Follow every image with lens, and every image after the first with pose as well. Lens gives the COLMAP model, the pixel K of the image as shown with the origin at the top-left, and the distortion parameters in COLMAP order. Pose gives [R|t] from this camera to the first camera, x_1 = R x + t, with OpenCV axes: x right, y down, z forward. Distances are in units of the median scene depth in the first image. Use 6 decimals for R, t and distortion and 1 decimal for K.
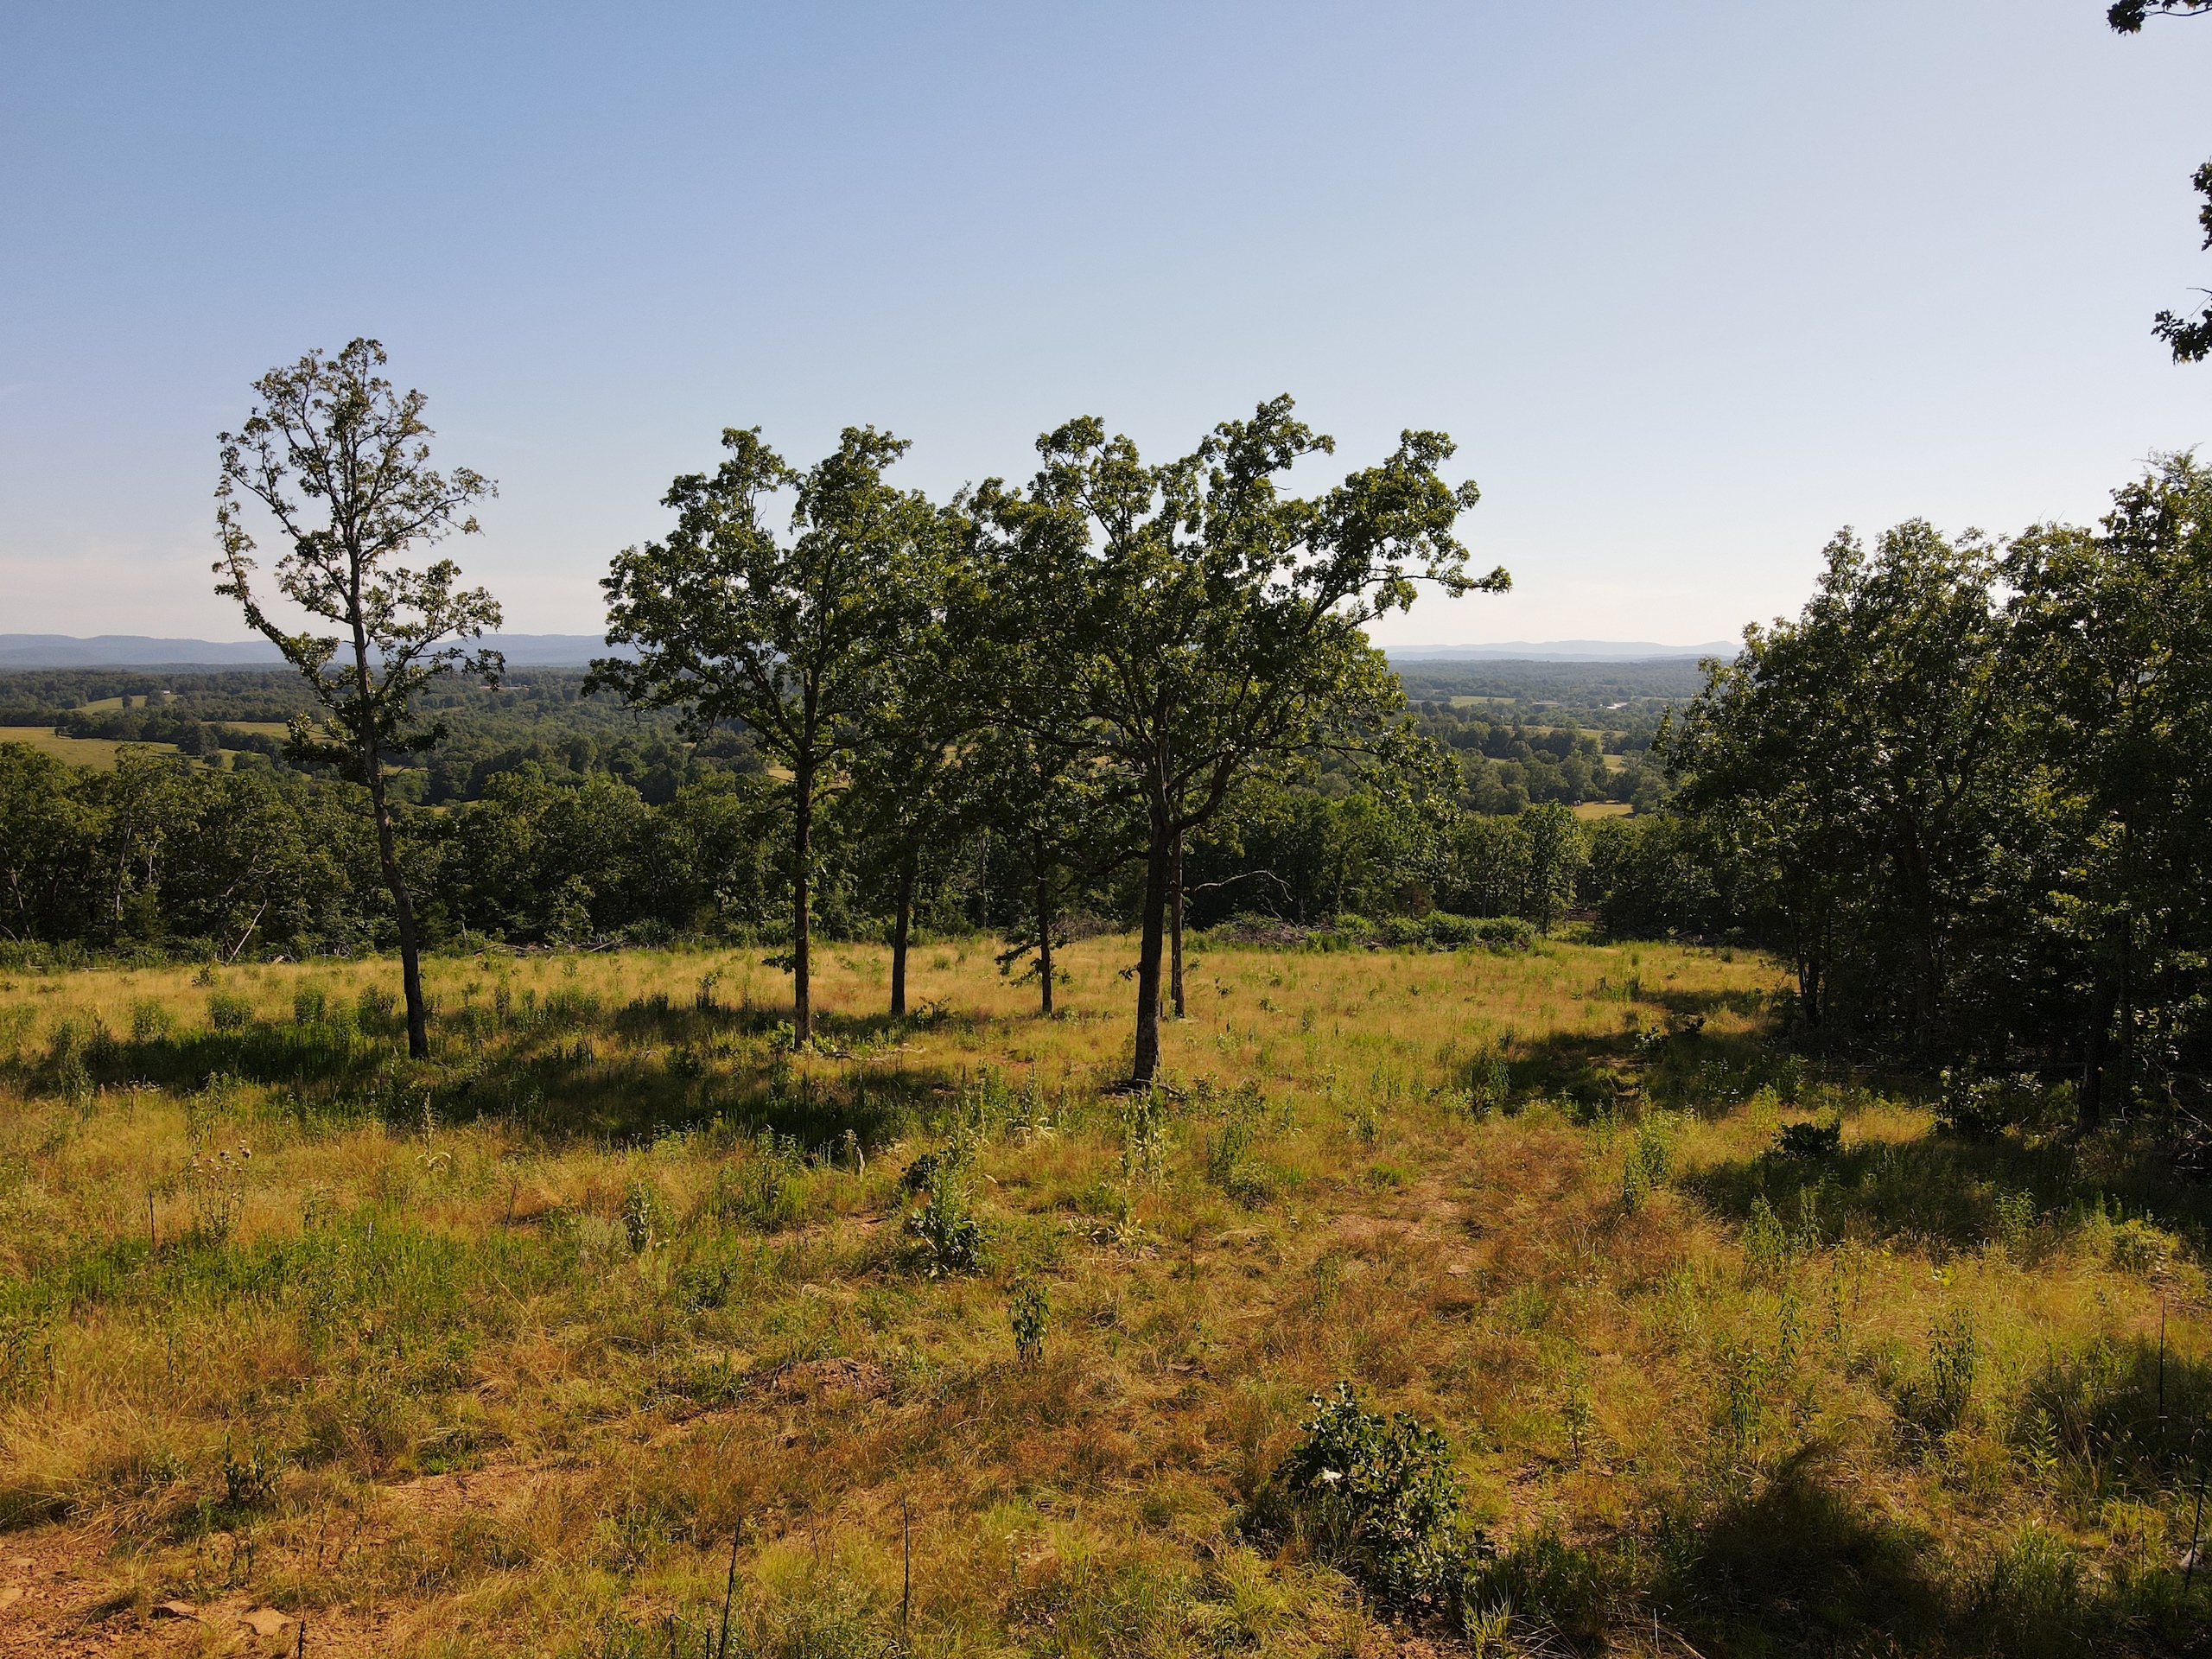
lens RADIAL K [[1638.1, 0, 1101.1], [0, 1638.1, 831.0], [0, 0, 1]] dist [-0.000668, 0.016799]
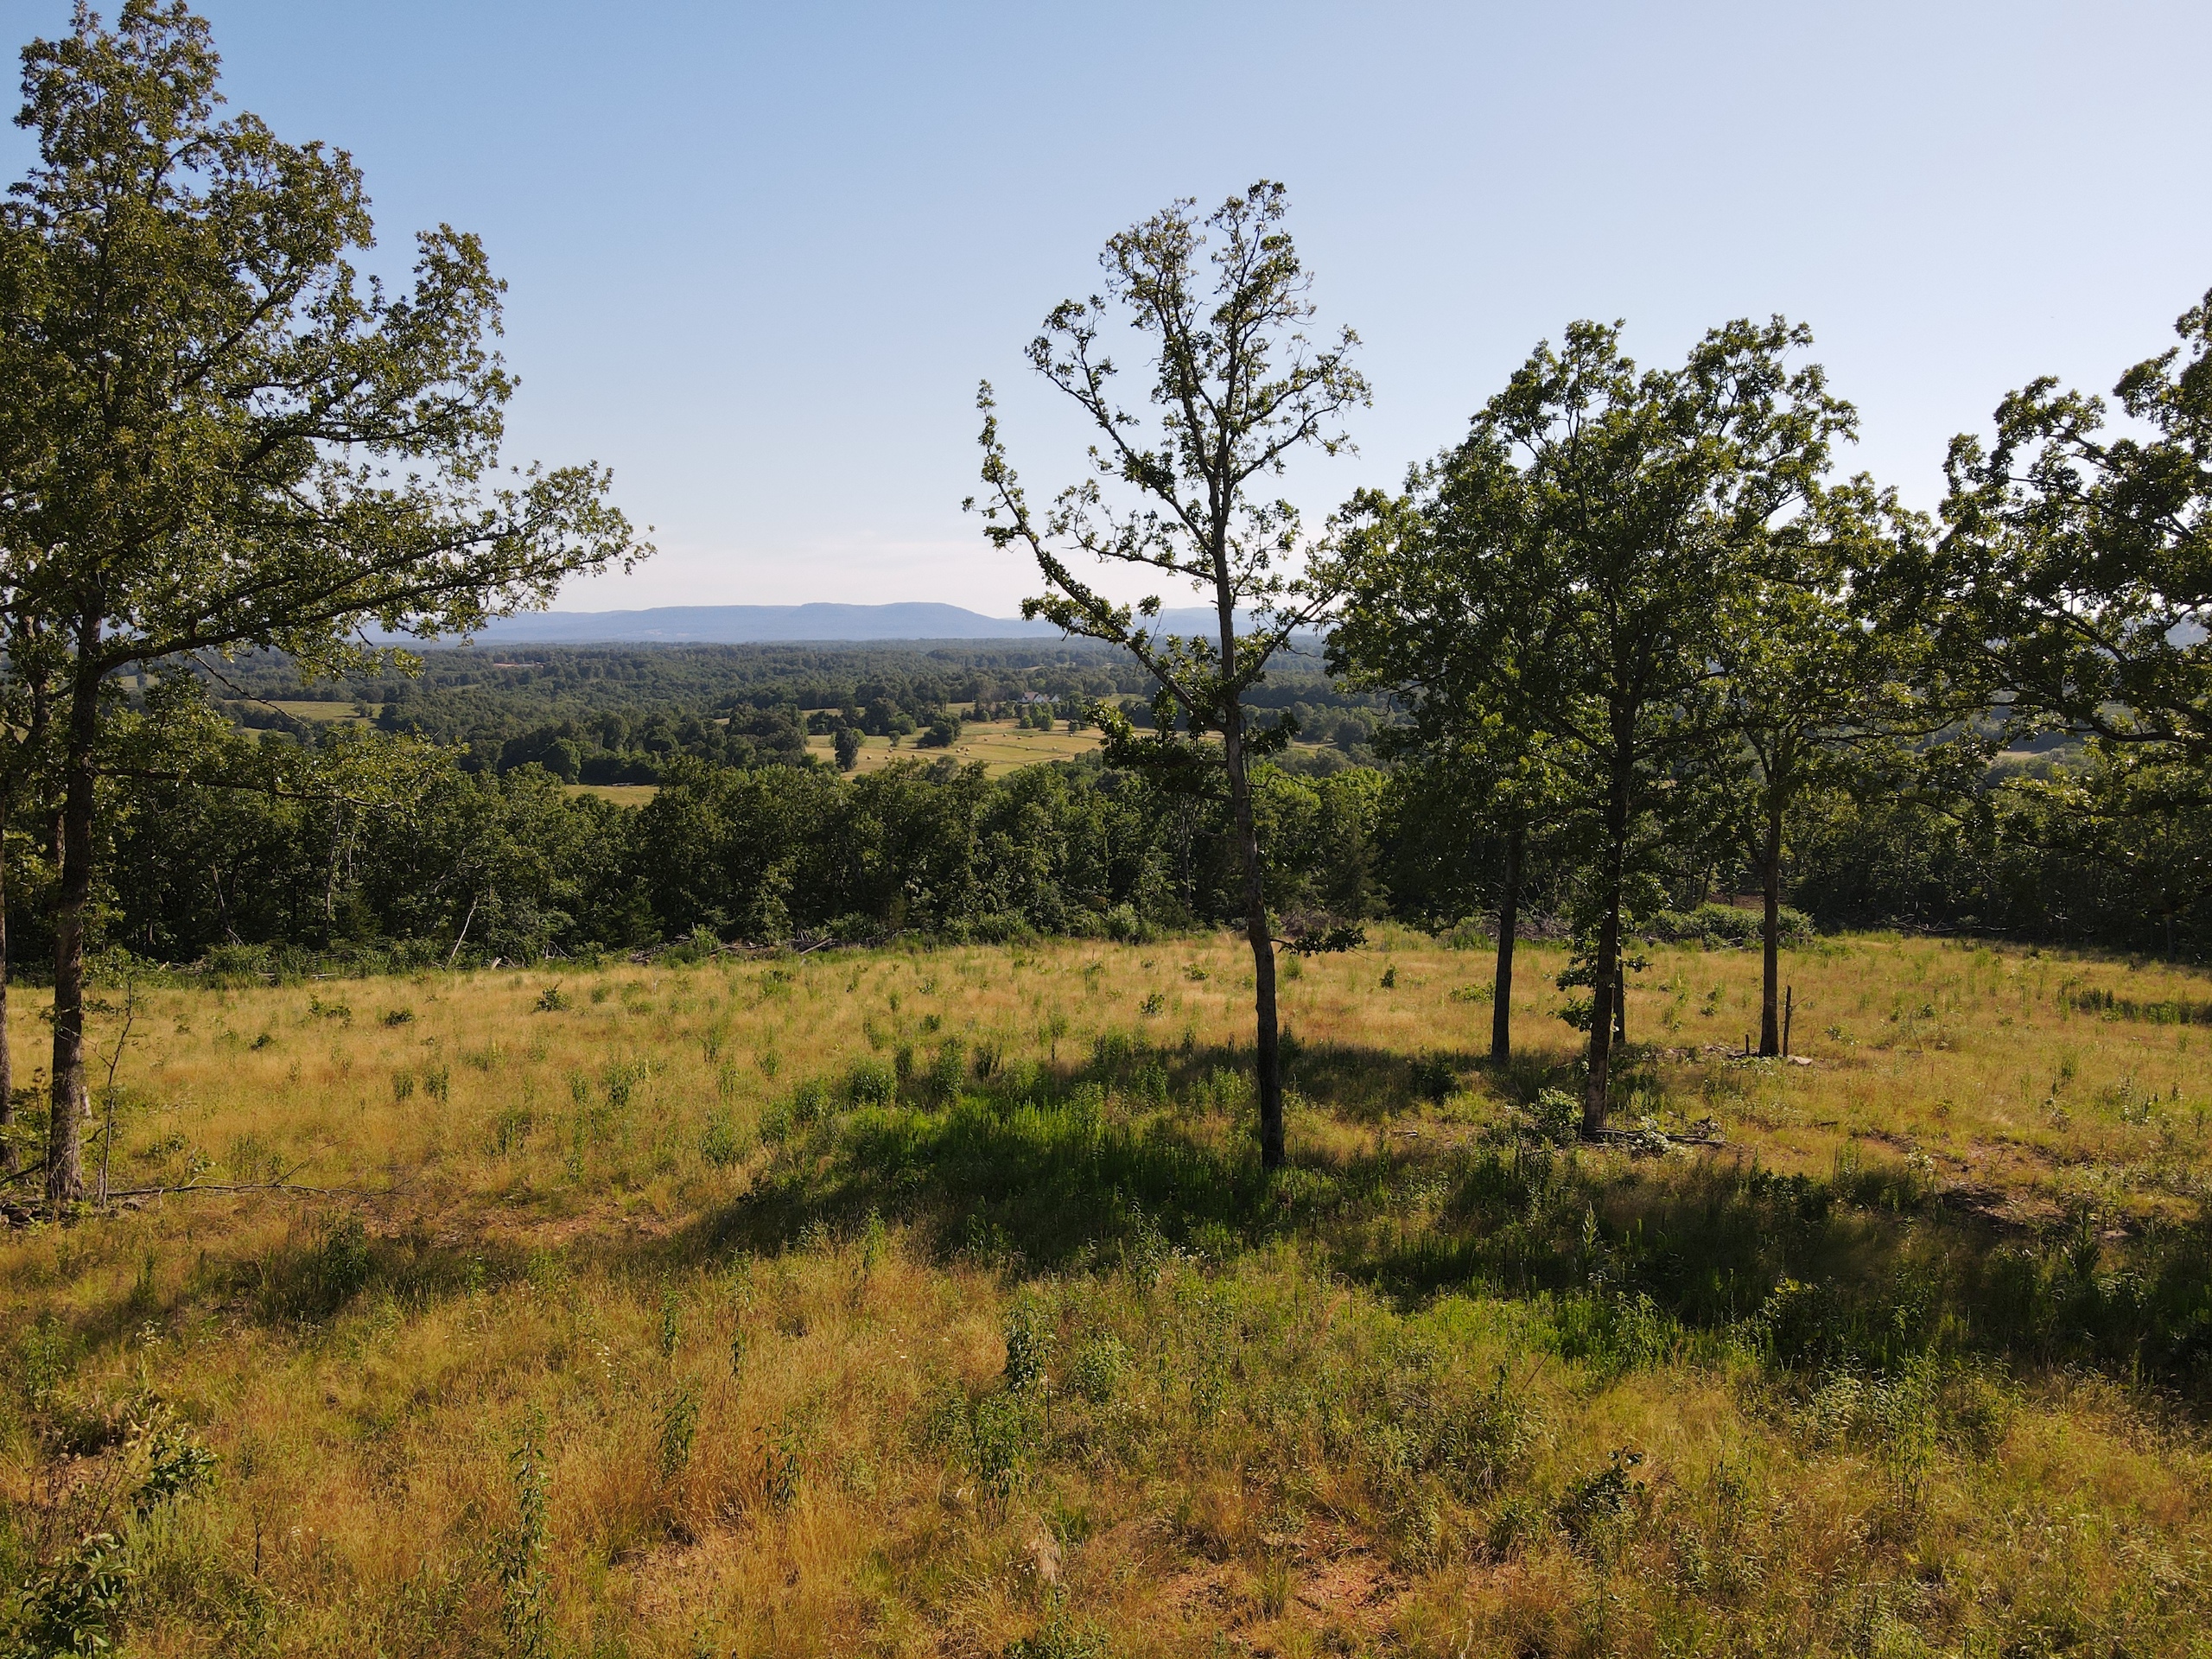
lens RADIAL K [[1638.1, 0, 1096.0], [0, 1638.1, 822.8], [0, 0, 1]] dist [-0.000668, 0.016799]
pose [[0.999993, -0.002436, -0.002917, -0.134342], [0.002464, 0.999950, 0.009663, -0.006344], [0.002893, -0.009670, 0.999949, 0.070715]]
